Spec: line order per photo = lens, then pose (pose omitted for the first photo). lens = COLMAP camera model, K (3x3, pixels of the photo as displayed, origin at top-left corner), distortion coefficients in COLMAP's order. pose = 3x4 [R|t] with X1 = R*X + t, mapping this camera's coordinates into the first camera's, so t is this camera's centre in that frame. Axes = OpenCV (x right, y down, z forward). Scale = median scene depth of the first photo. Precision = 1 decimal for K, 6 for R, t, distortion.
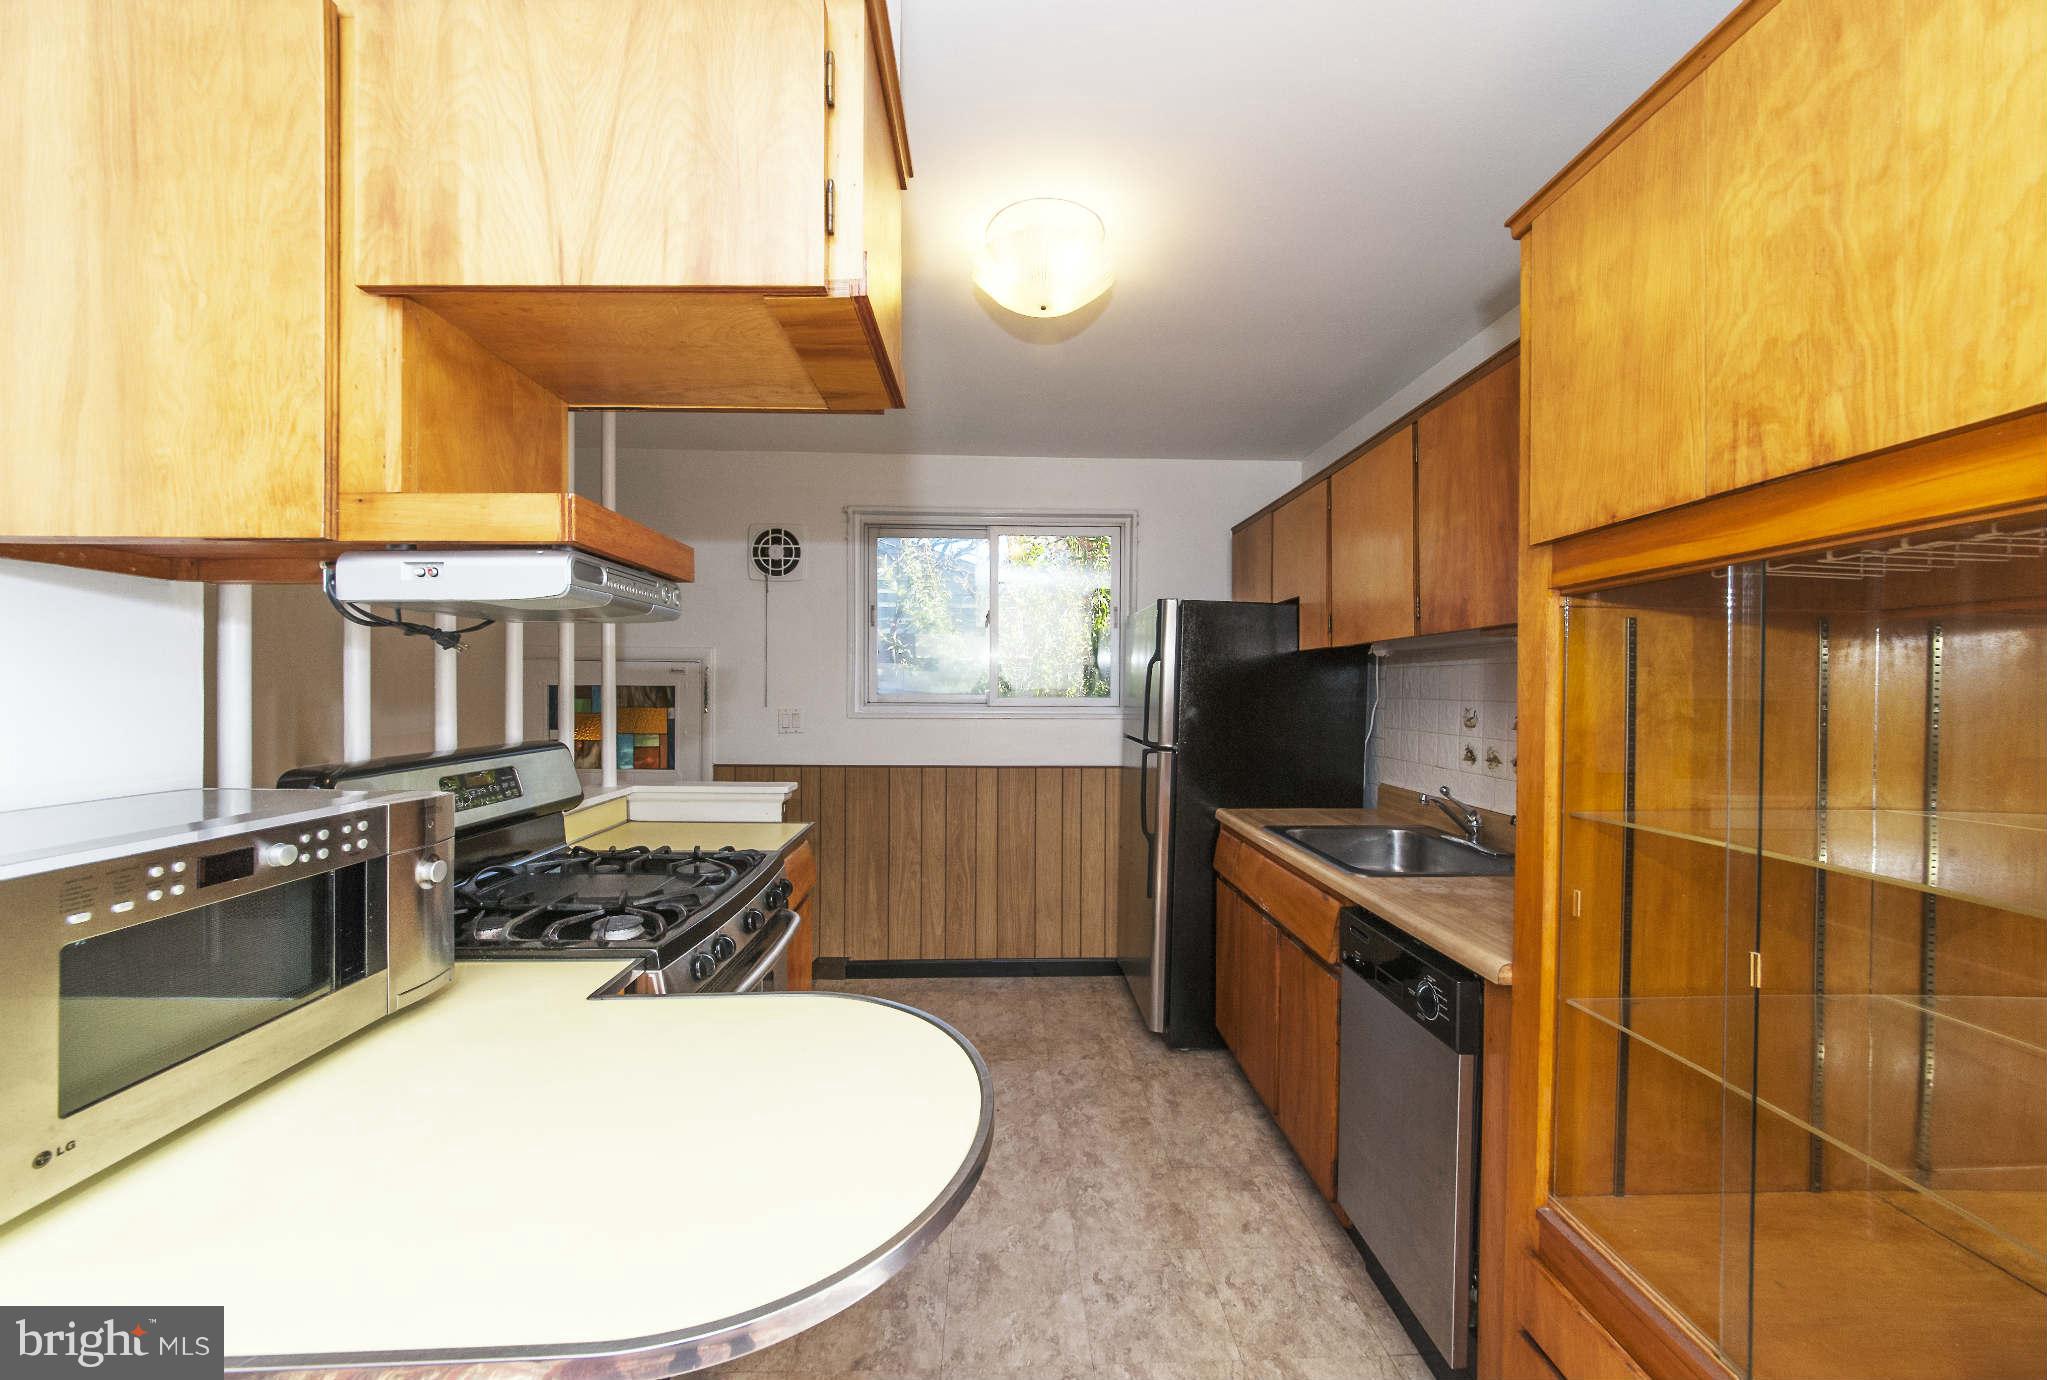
lens RADIAL K [[686.3, 0, 1023.5], [0, 686.3, 690.0], [0, 0, 1]] dist [0.019812, -0.004660]
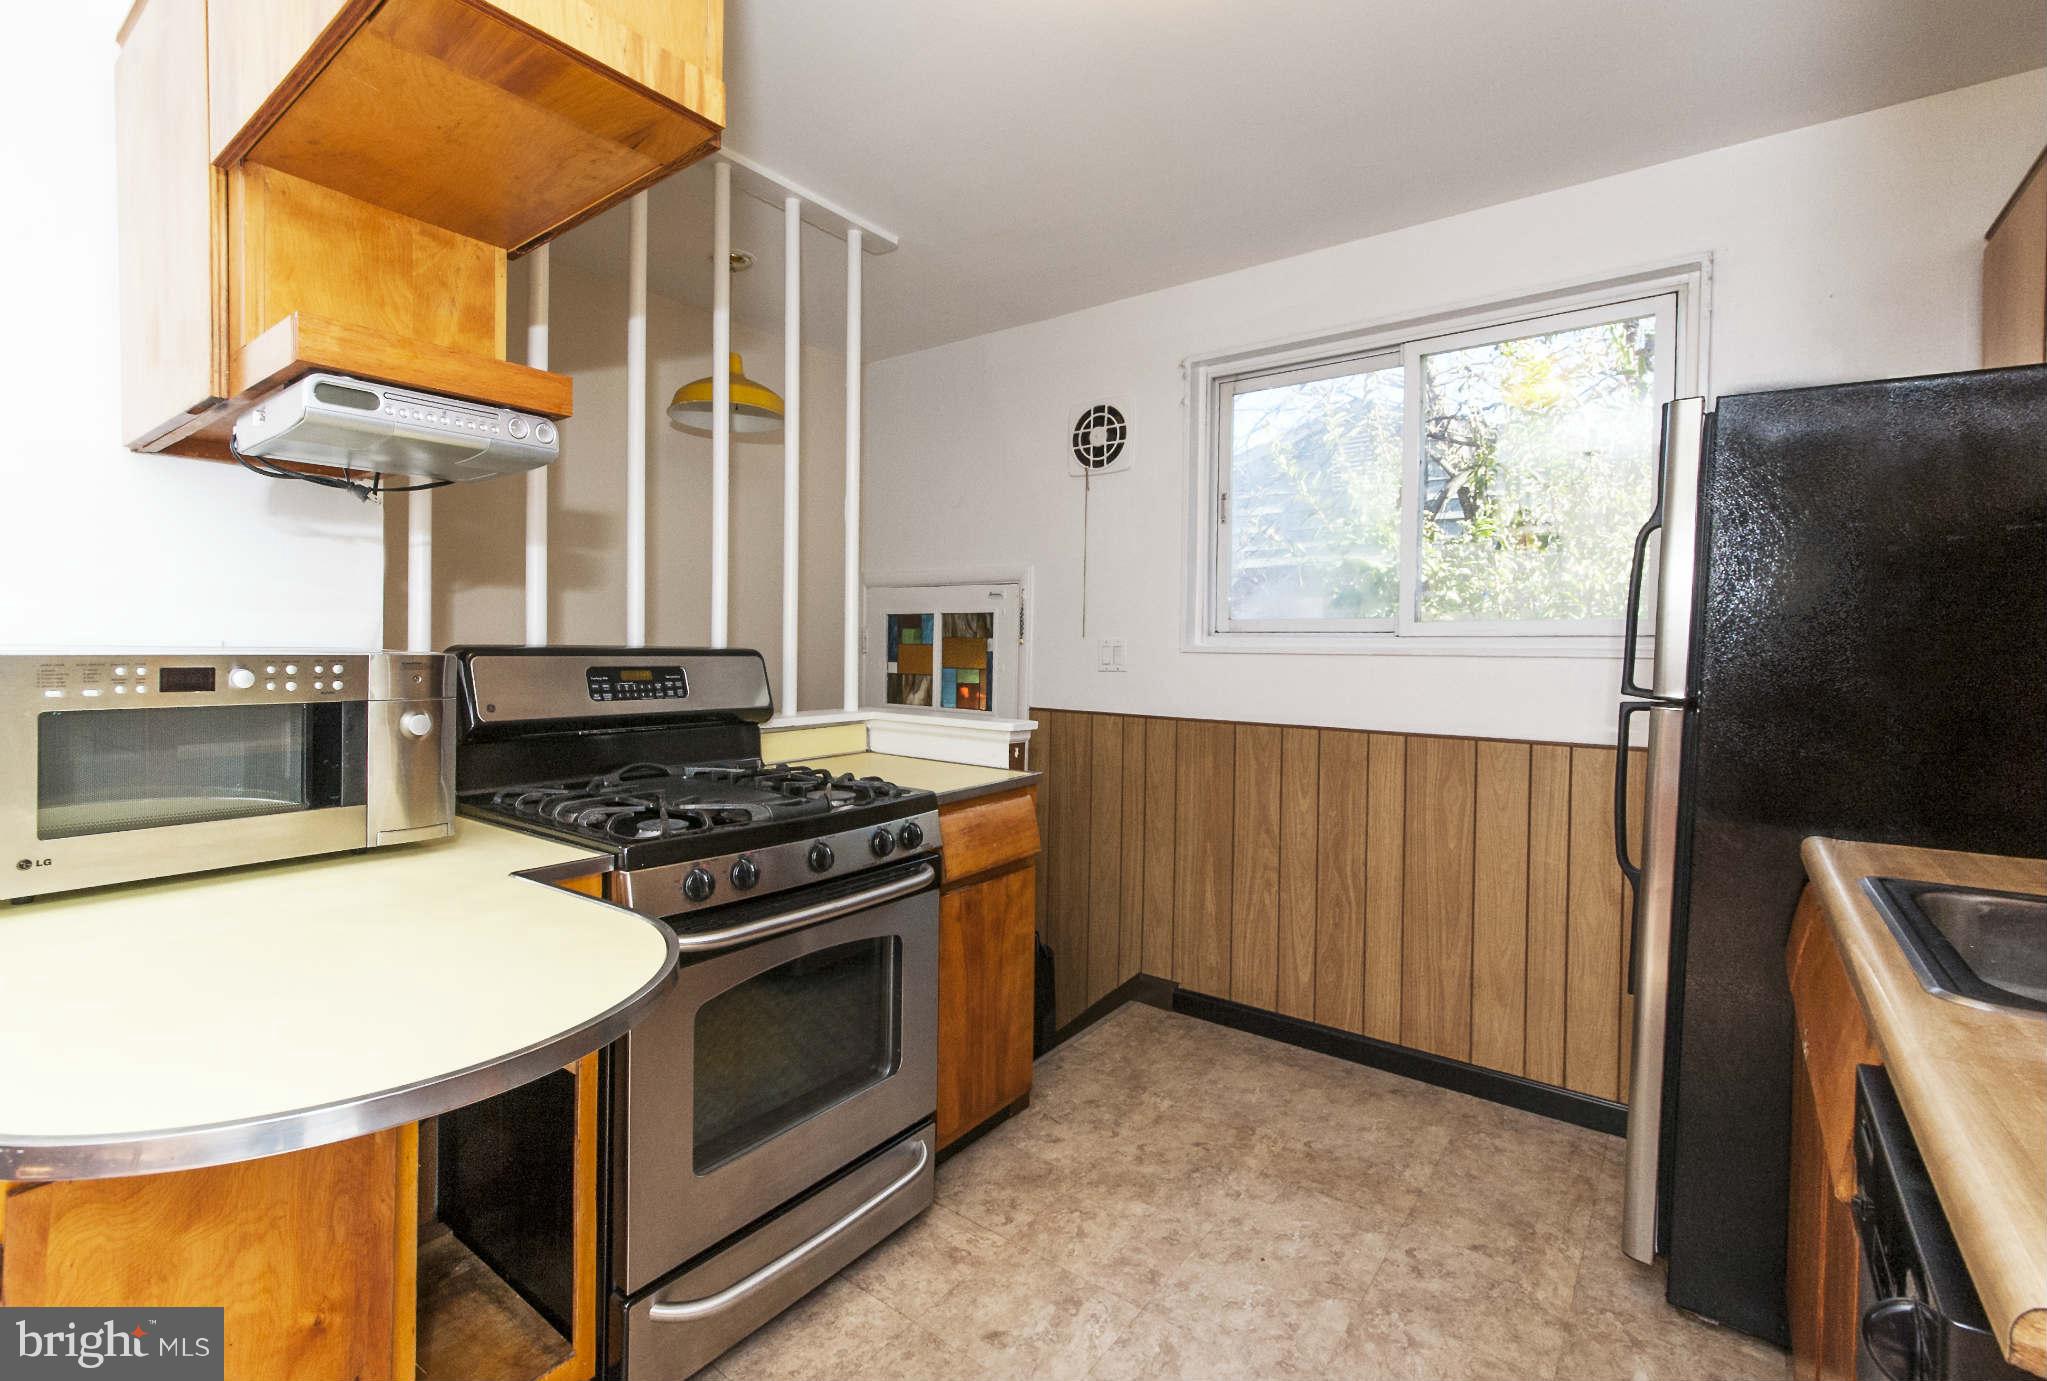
lens RADIAL K [[910.1, 0, 1018.7], [0, 910.1, 659.3], [0, 0, 1]] dist [0.011120, -0.000850]
pose [[0.766899, 0.006762, -0.641733, 0.266436], [-0.006057, 0.999976, 0.003299, 0.054285], [0.641740, 0.001357, 0.766921, 0.186614]]
